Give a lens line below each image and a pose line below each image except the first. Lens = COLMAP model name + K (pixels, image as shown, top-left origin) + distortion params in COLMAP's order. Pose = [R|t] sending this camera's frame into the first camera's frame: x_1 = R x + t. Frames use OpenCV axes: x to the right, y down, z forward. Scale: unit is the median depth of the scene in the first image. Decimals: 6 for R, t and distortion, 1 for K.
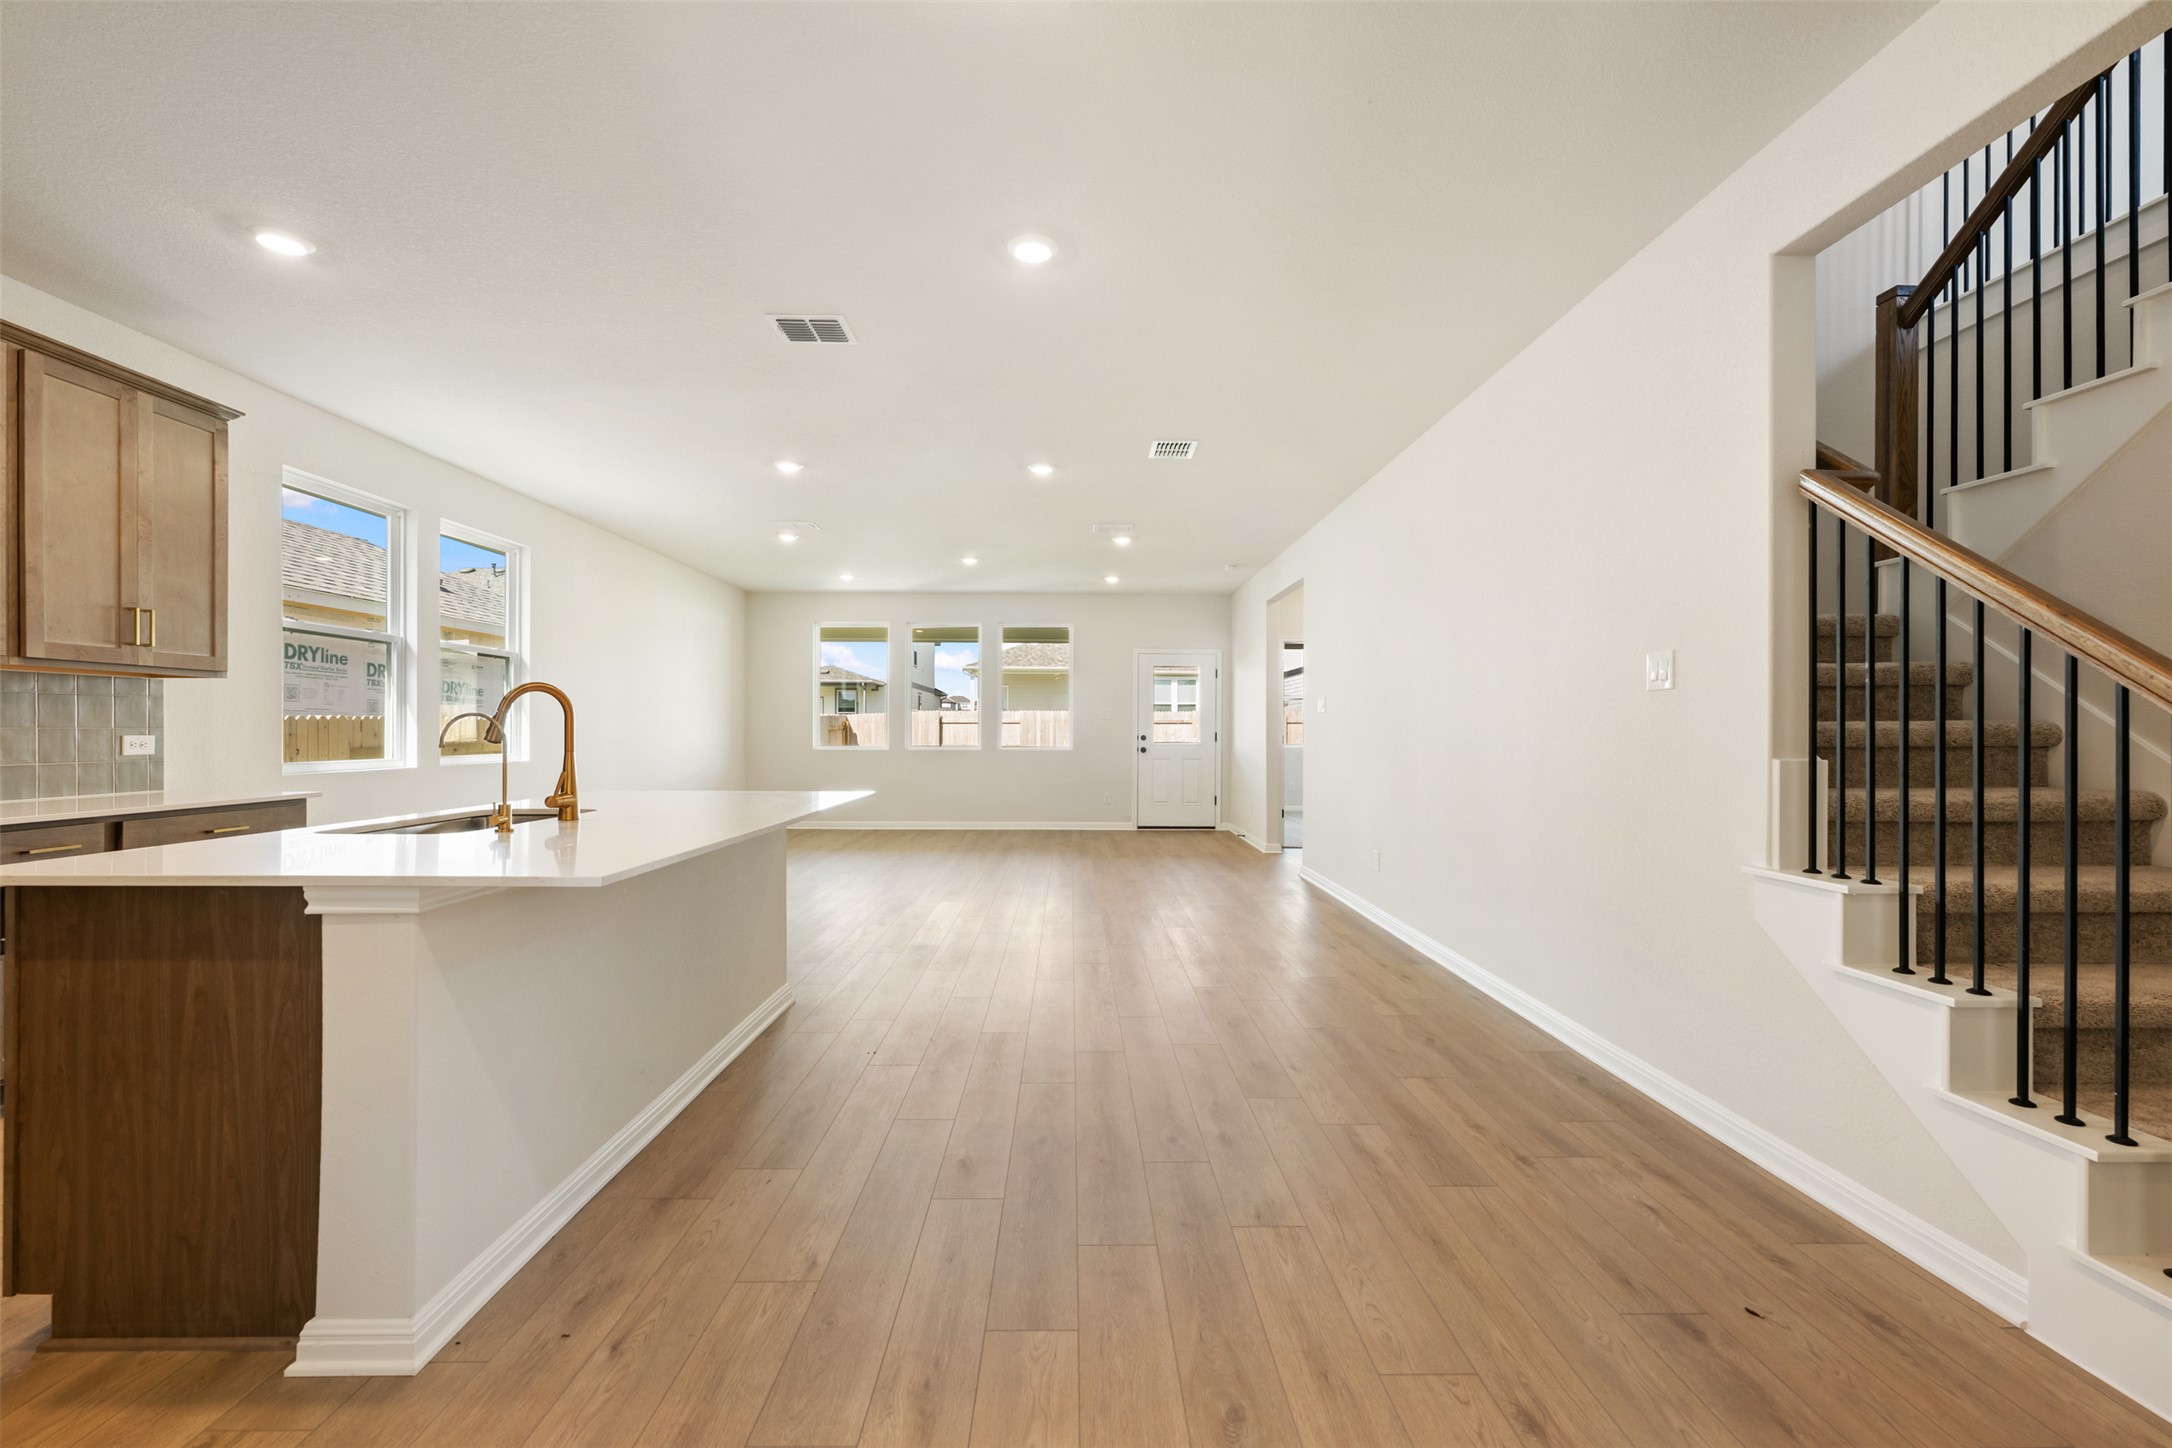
lens RADIAL K [[897.8, 0, 1088.4], [0, 897.8, 729.9], [0, 0, 1]] dist [-0.000369, -0.000429]
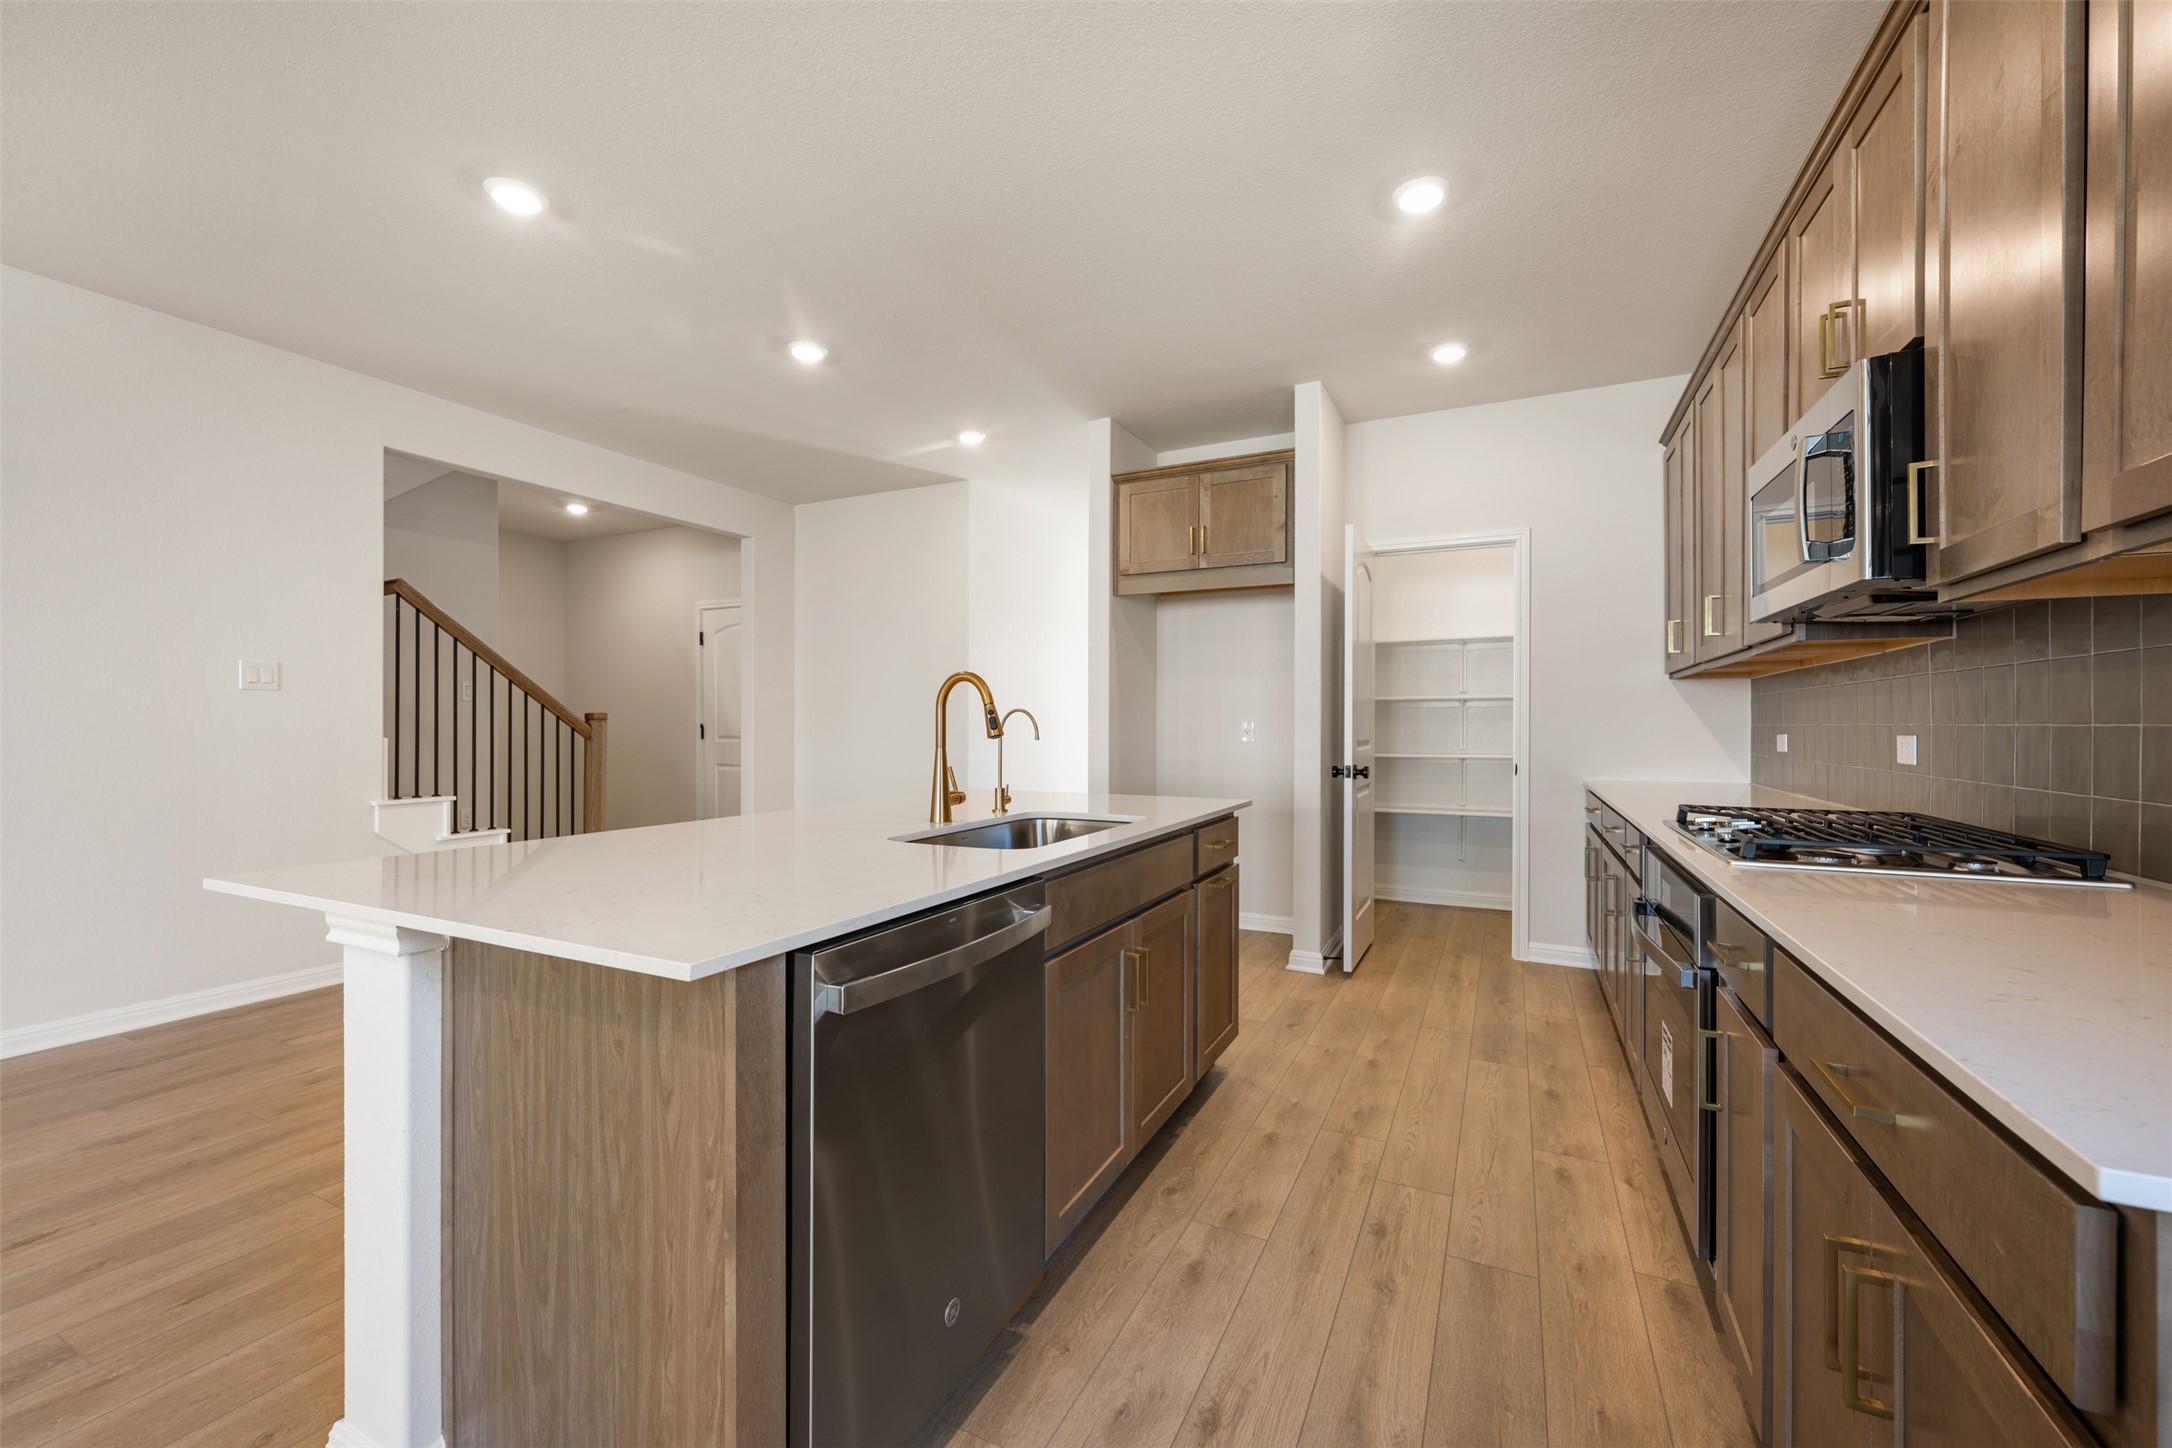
lens RADIAL K [[865.0, 0, 1084.3], [0, 865.0, 721.2], [0, 0, 1]] dist [-0.005584, -0.000113]
pose [[-0.888872, -0.004153, 0.458136, -0.798218], [-0.004034, 0.999991, 0.001240, -0.002952], [-0.458137, -0.000746, -0.888881, 1.233542]]
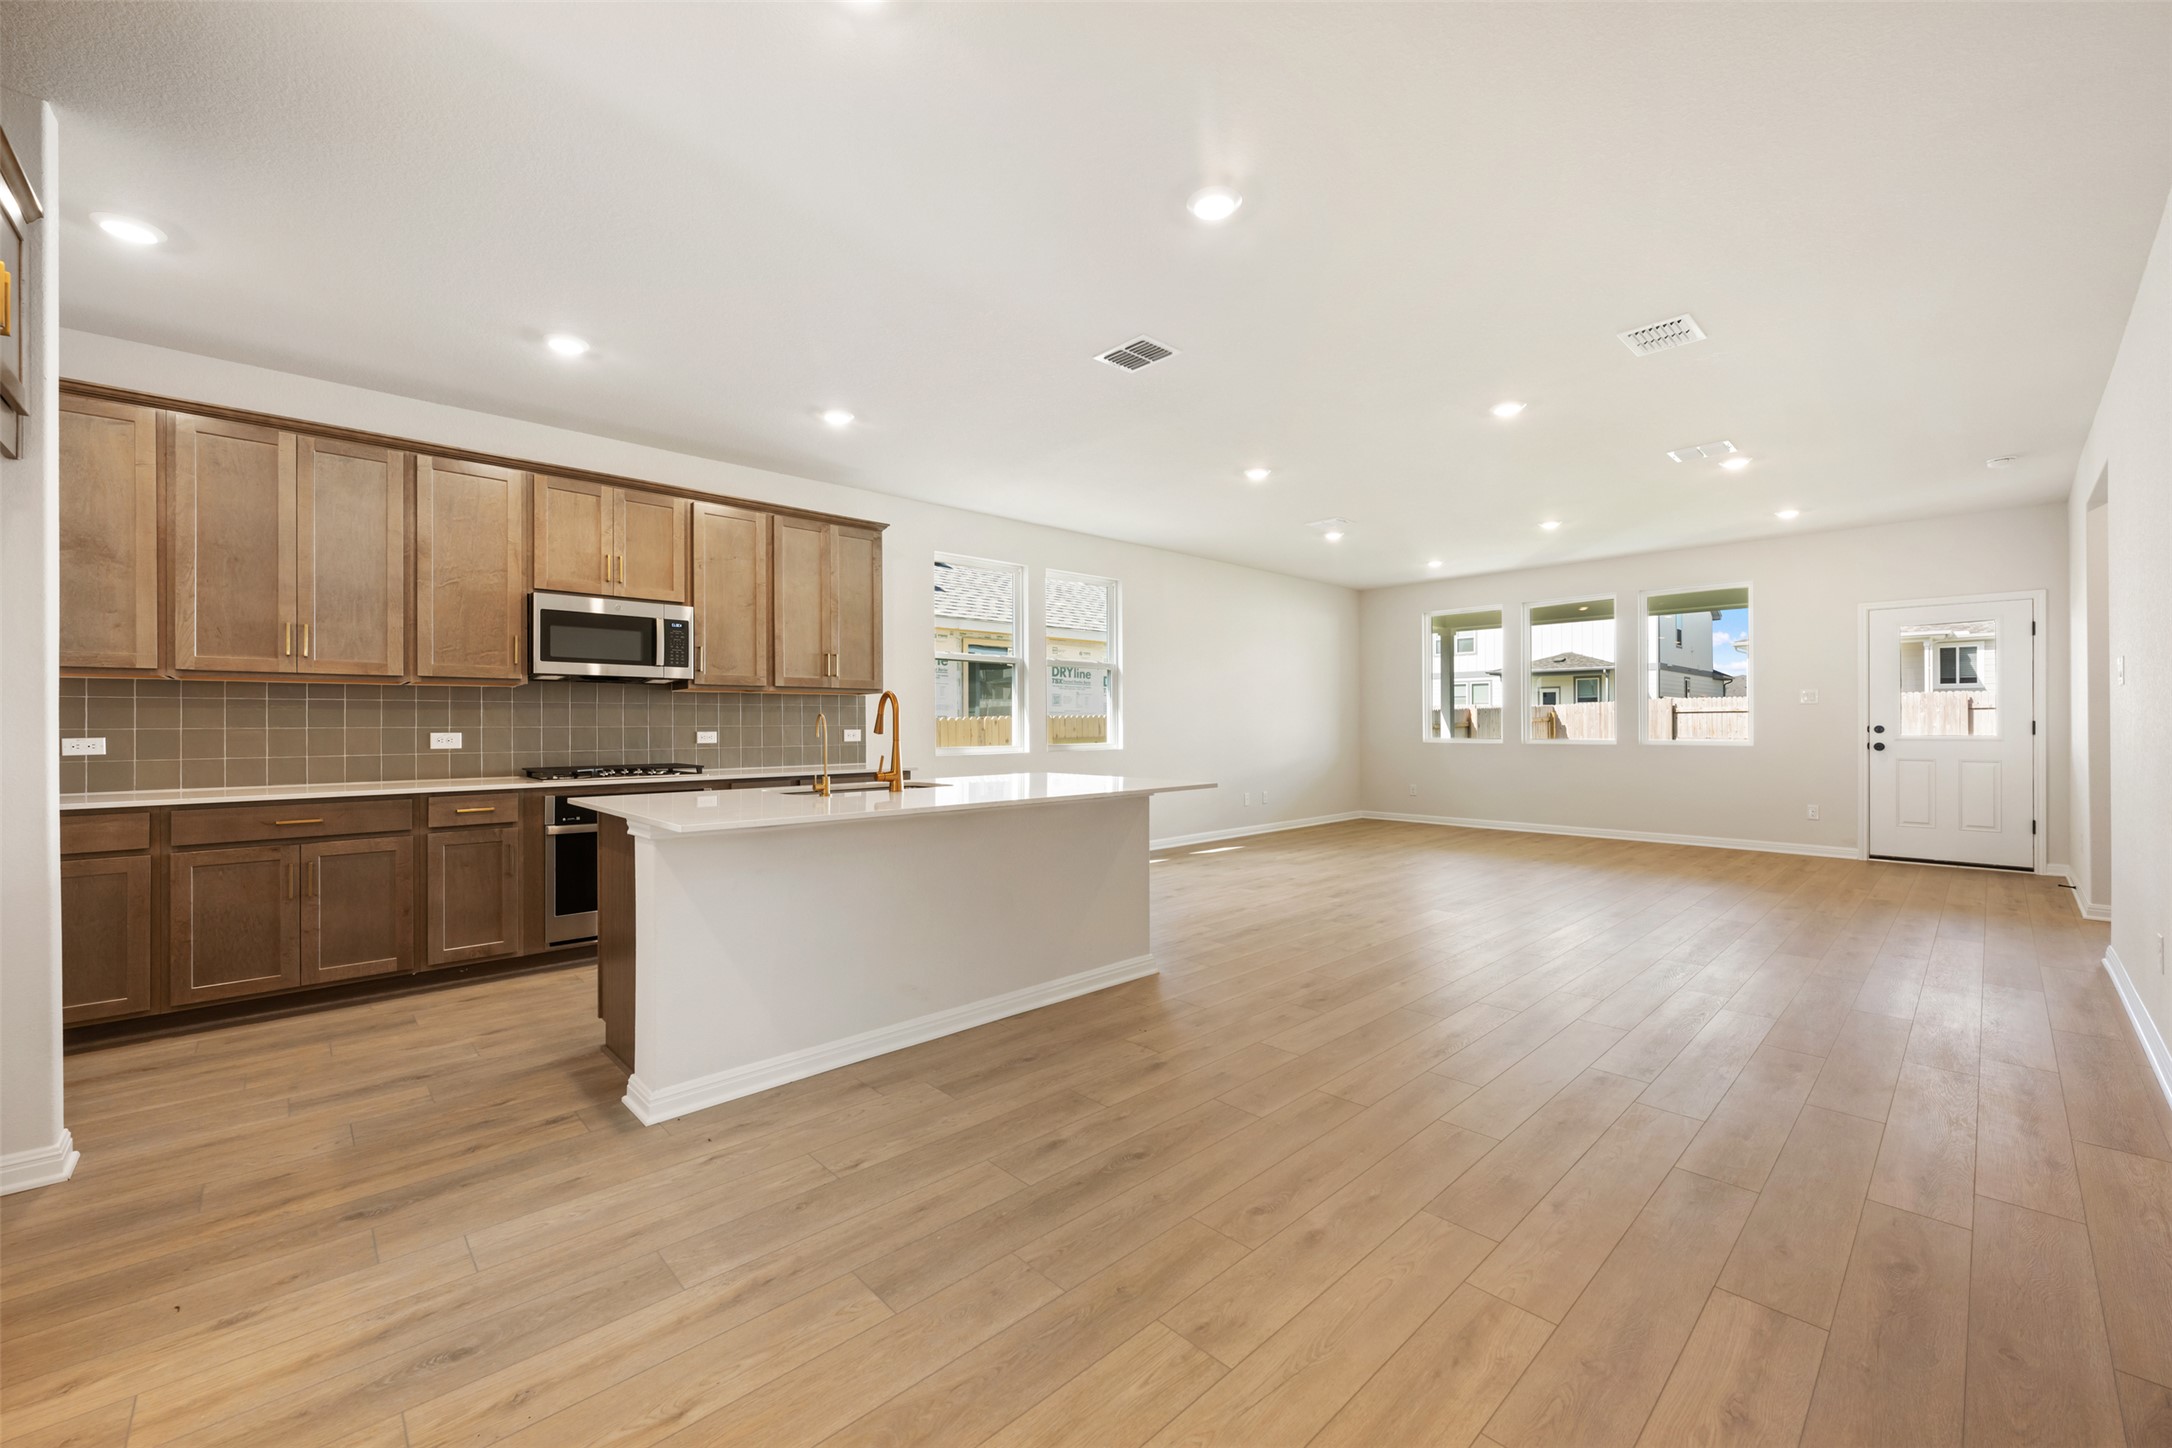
lens RADIAL K [[865.0, 0, 1084.7], [0, 865.0, 724.8], [0, 0, 1]] dist [-0.005584, -0.000113]
pose [[0.668197, -0.006584, -0.743955, 0.420356], [0.008307, 0.999965, -0.001388, 0.002771], [0.743938, -0.005253, 0.668228, 0.249229]]
